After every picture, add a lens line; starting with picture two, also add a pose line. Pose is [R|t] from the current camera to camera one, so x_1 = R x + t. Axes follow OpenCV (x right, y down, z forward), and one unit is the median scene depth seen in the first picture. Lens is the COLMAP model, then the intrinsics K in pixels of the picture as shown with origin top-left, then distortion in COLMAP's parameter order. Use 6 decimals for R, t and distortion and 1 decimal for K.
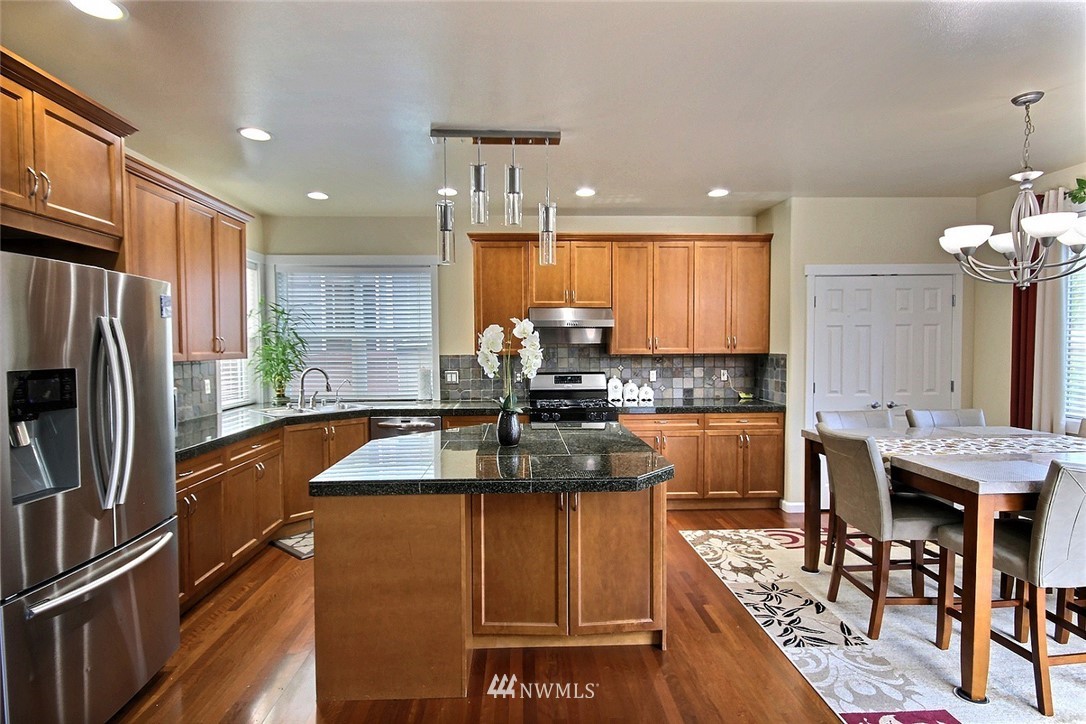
lens RADIAL K [[557.8, 0, 526.4], [0, 557.8, 362.7], [0, 0, 1]] dist [0.009197, -0.001031]
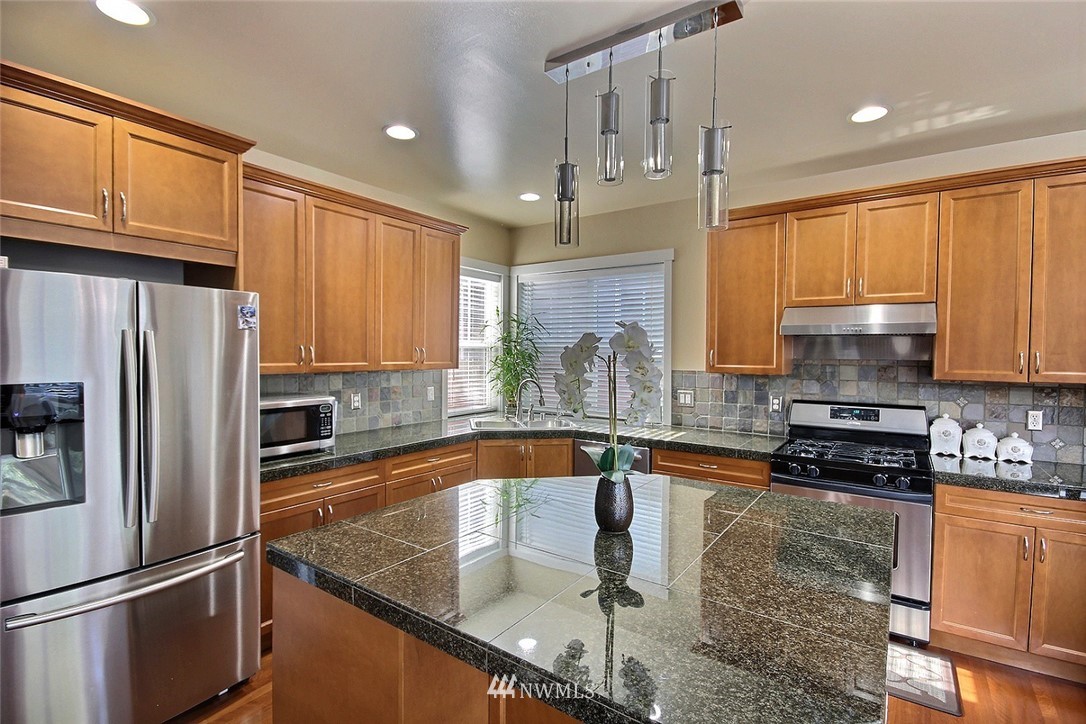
lens RADIAL K [[500.2, 0, 534.9], [0, 500.2, 364.1], [0, 0, 1]] dist [-0.002950, -0.003622]
pose [[0.791777, 0.027704, -0.610181, 0.142574], [-0.032768, 0.999459, 0.002858, -0.019518], [0.609930, 0.017731, 0.792257, 0.317337]]
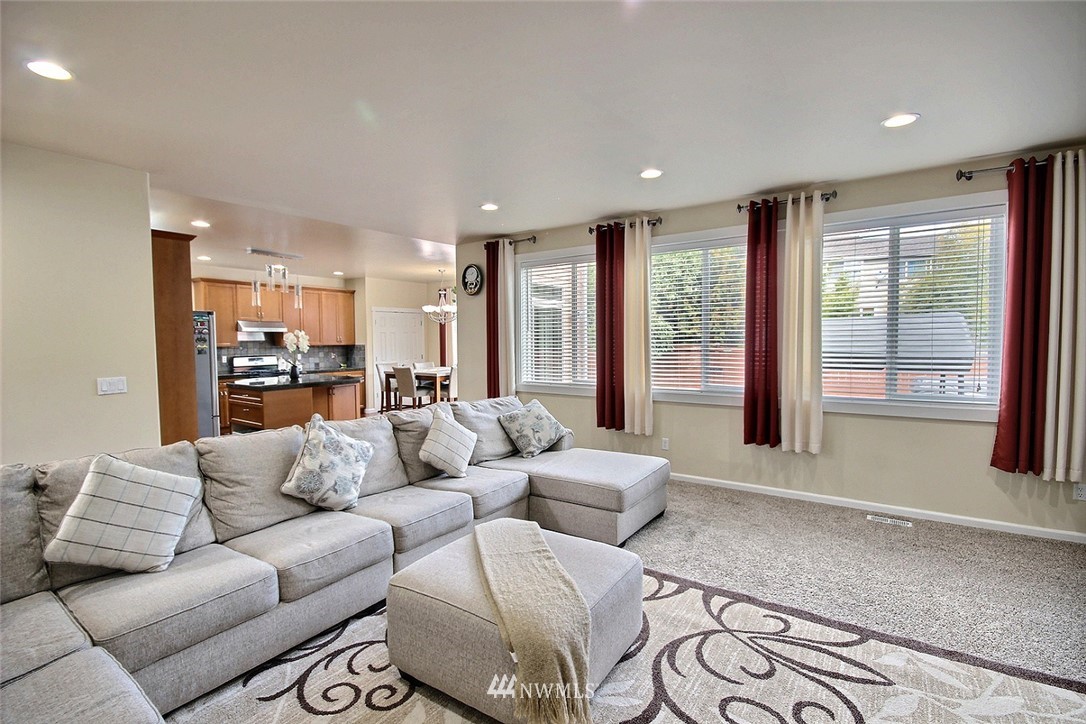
lens RADIAL K [[512.8, 0, 544.2], [0, 512.8, 365.6], [0, 0, 1]] dist [0.006011, -0.005525]
pose [[0.600278, -0.040874, 0.798746, -0.751726], [0.032101, 0.999120, 0.027003, 0.035635], [-0.799147, 0.009431, 0.601062, -0.823298]]
